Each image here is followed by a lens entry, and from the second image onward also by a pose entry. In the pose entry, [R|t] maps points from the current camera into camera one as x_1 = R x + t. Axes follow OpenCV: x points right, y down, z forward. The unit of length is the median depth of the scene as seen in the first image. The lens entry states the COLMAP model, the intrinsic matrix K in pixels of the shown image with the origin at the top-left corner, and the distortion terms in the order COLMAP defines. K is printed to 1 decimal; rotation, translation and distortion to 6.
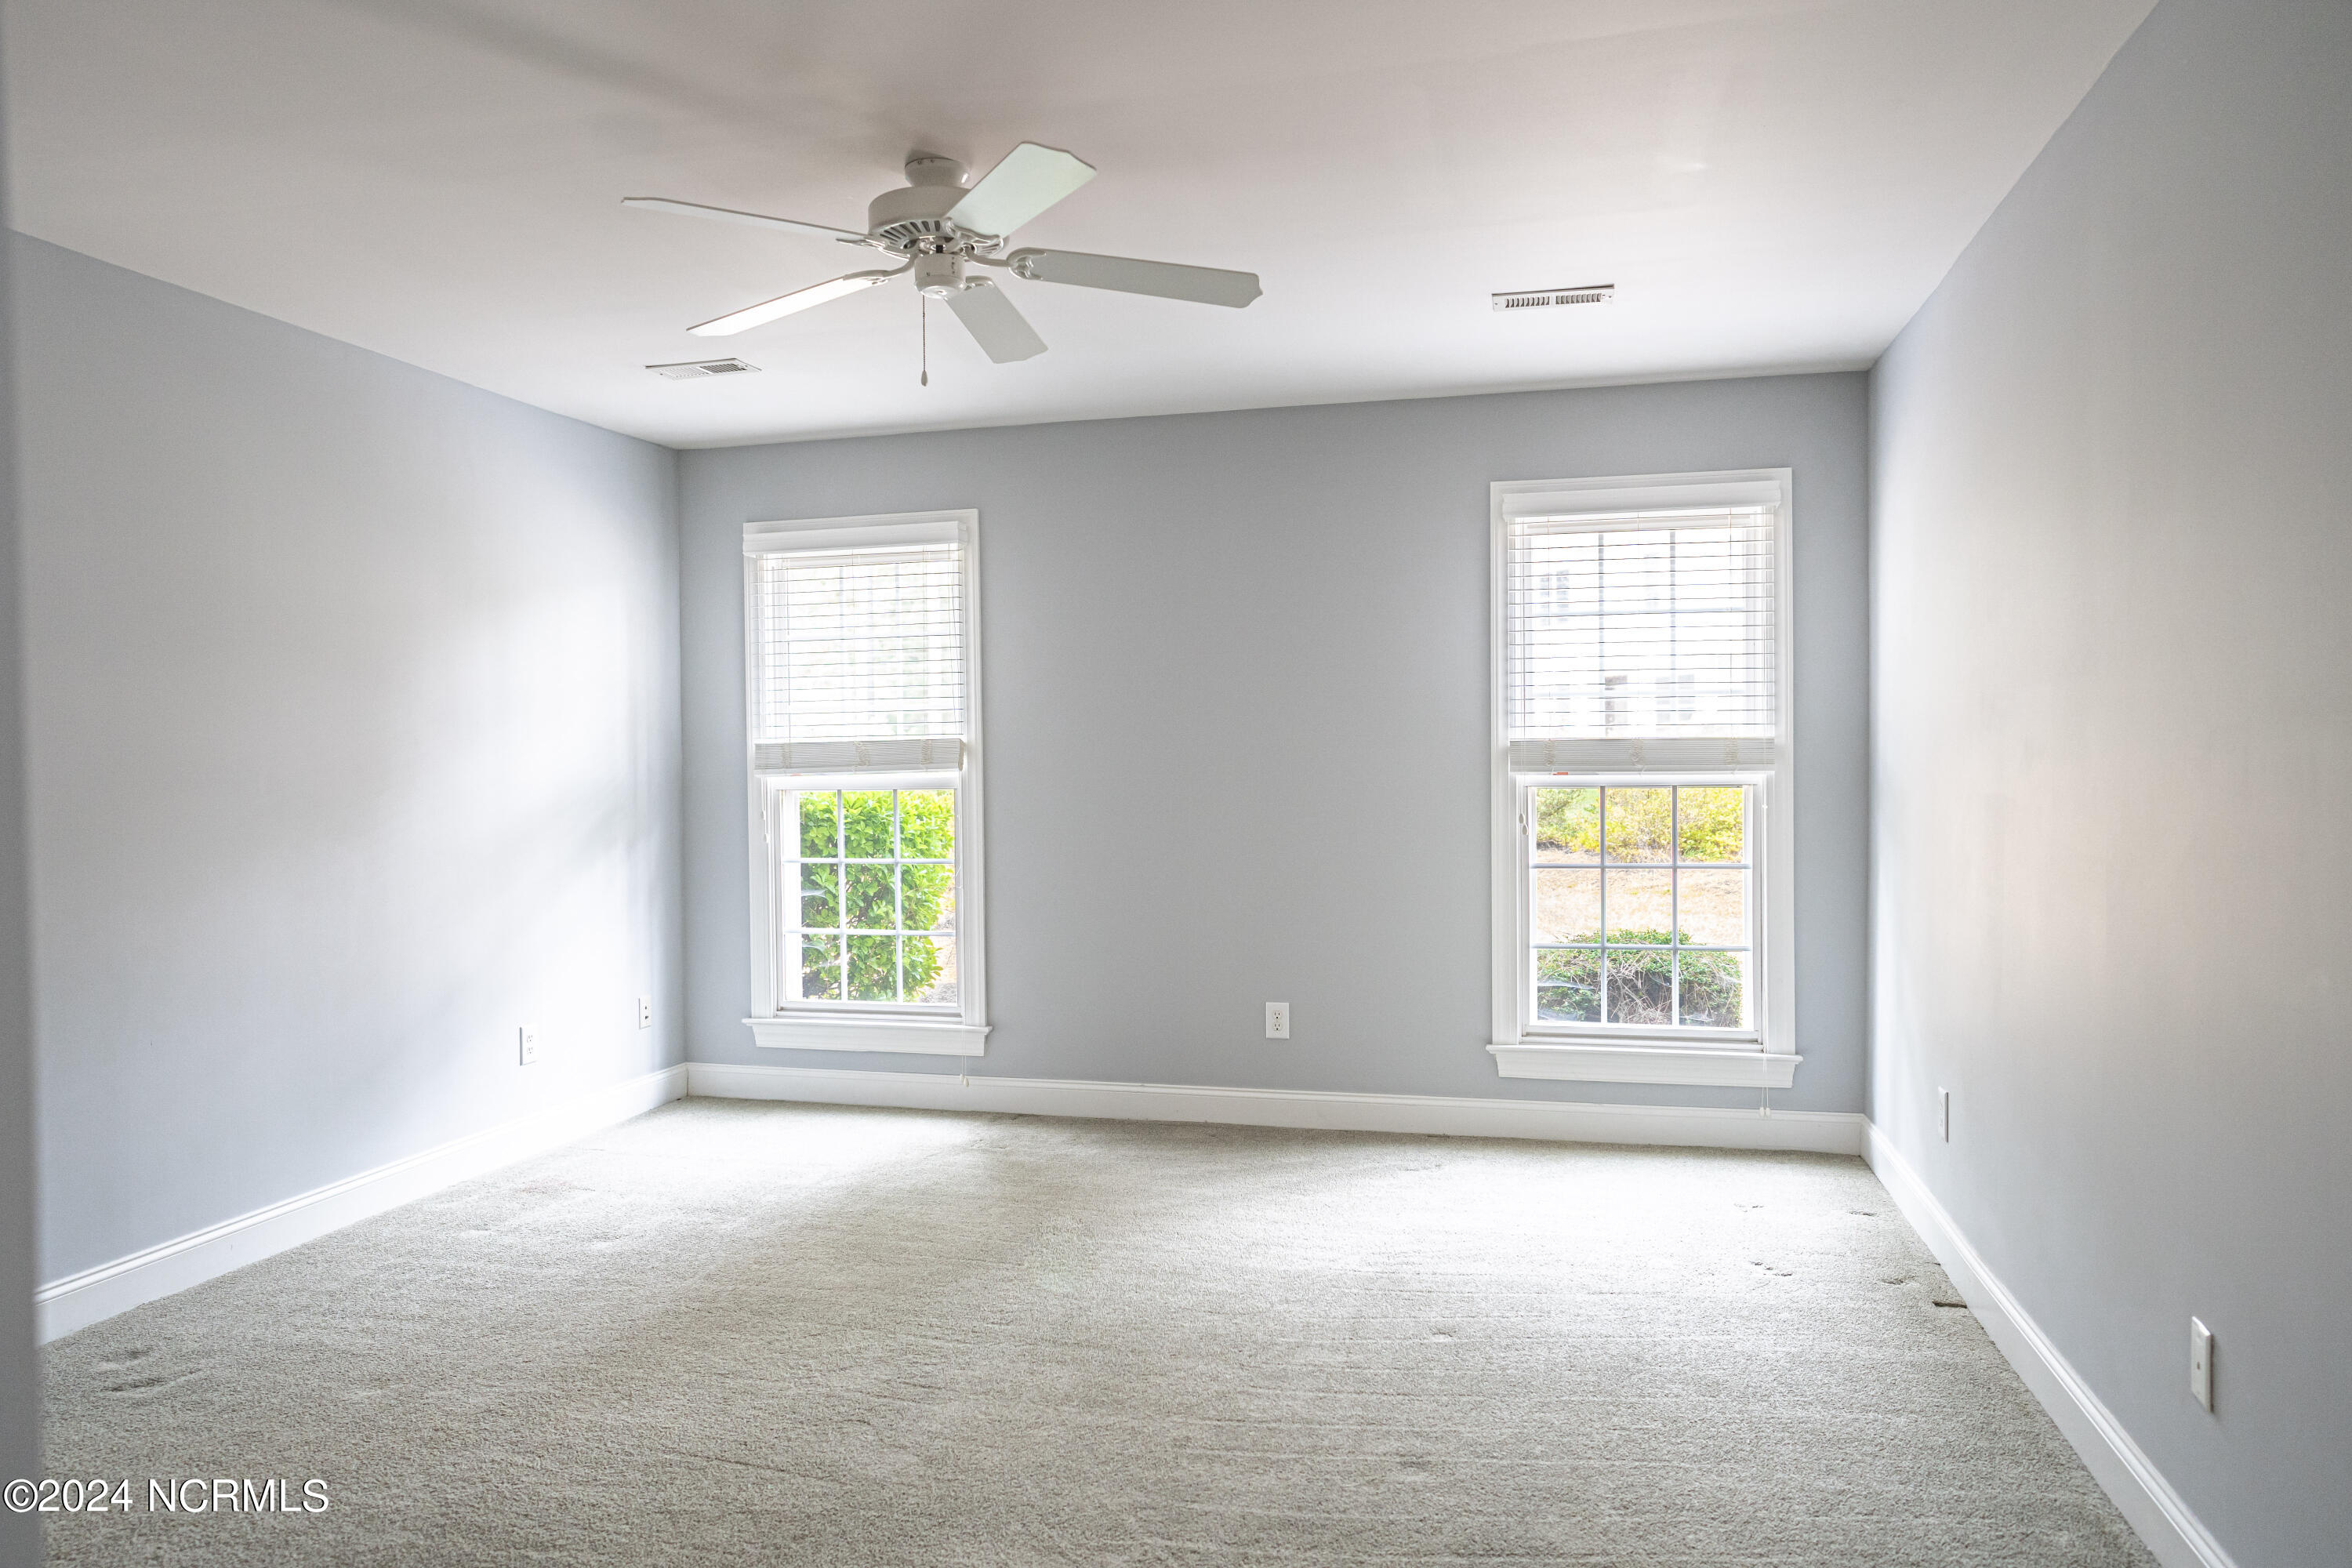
lens RADIAL K [[1566.9, 0, 1163.1], [0, 1566.9, 792.8], [0, 0, 1]] dist [-0.045201, 0.061457]
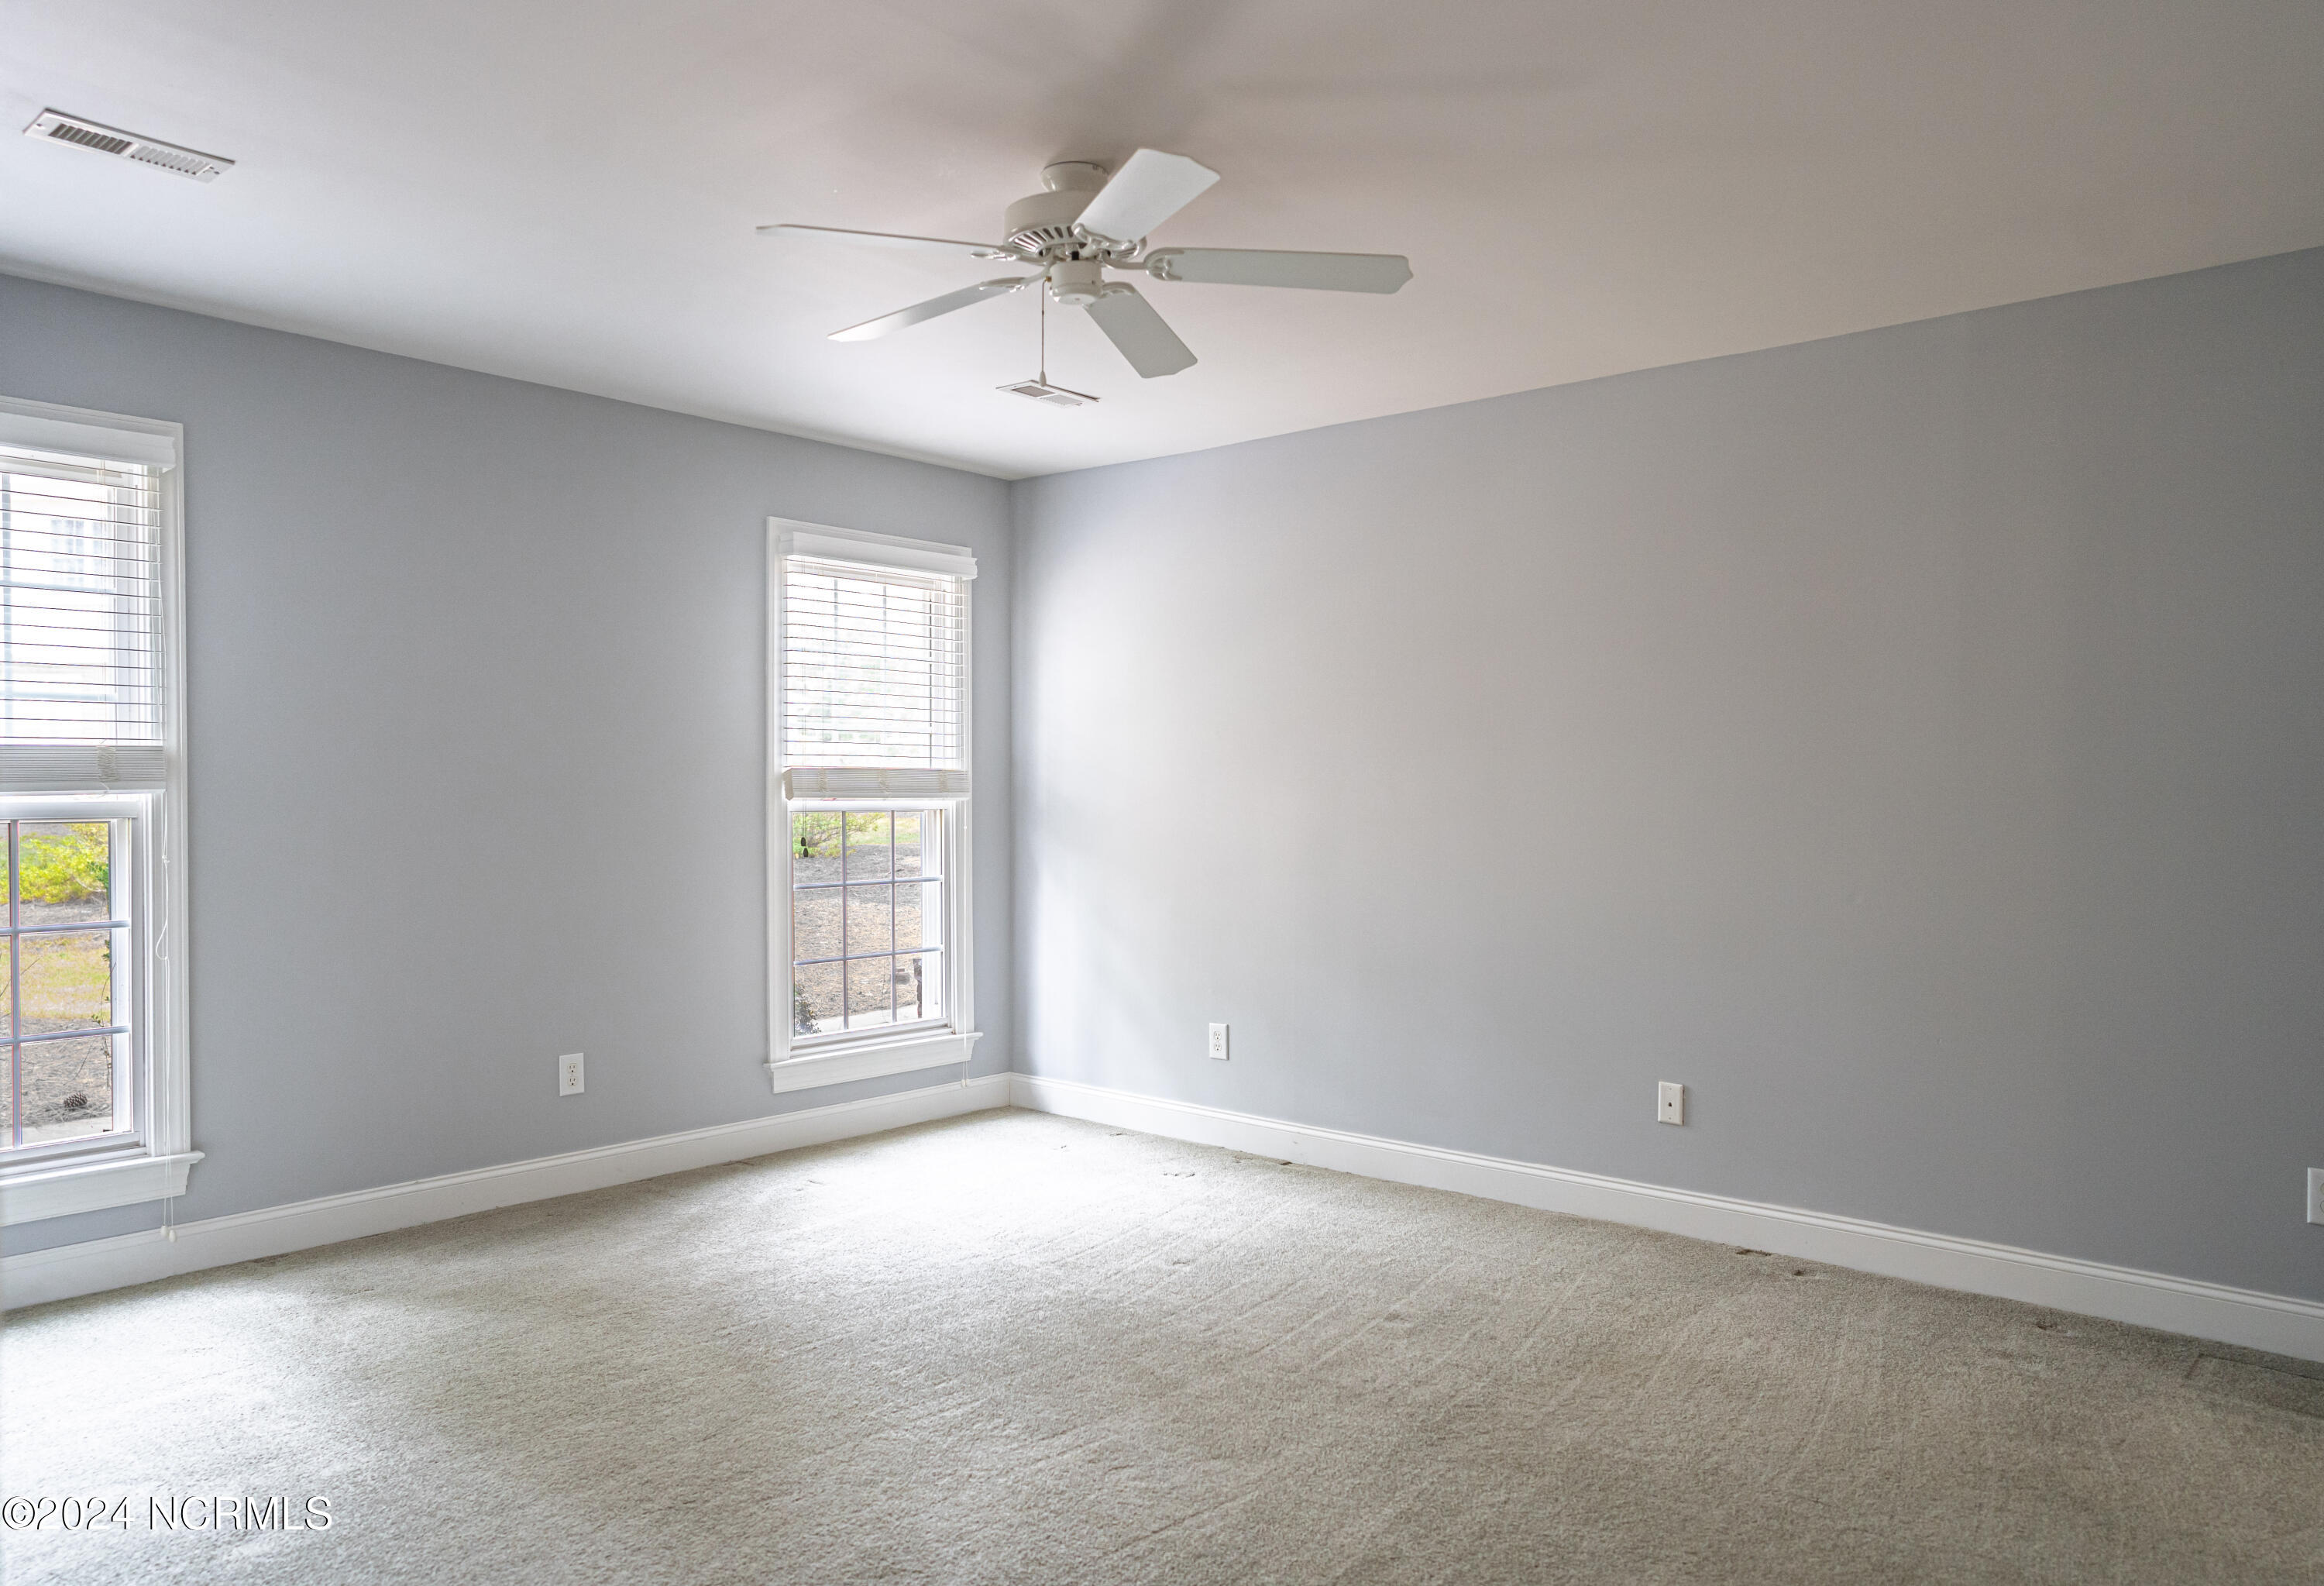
lens RADIAL K [[1559.0, 0, 1162.0], [0, 1559.0, 793.0], [0, 0, 1]] dist [0.003849, 0.000909]
pose [[0.451836, 0.008835, 0.892057, -0.593200], [0.012112, 0.999798, -0.016036, 0.003358], [-0.892019, 0.018050, 0.451637, 0.306177]]
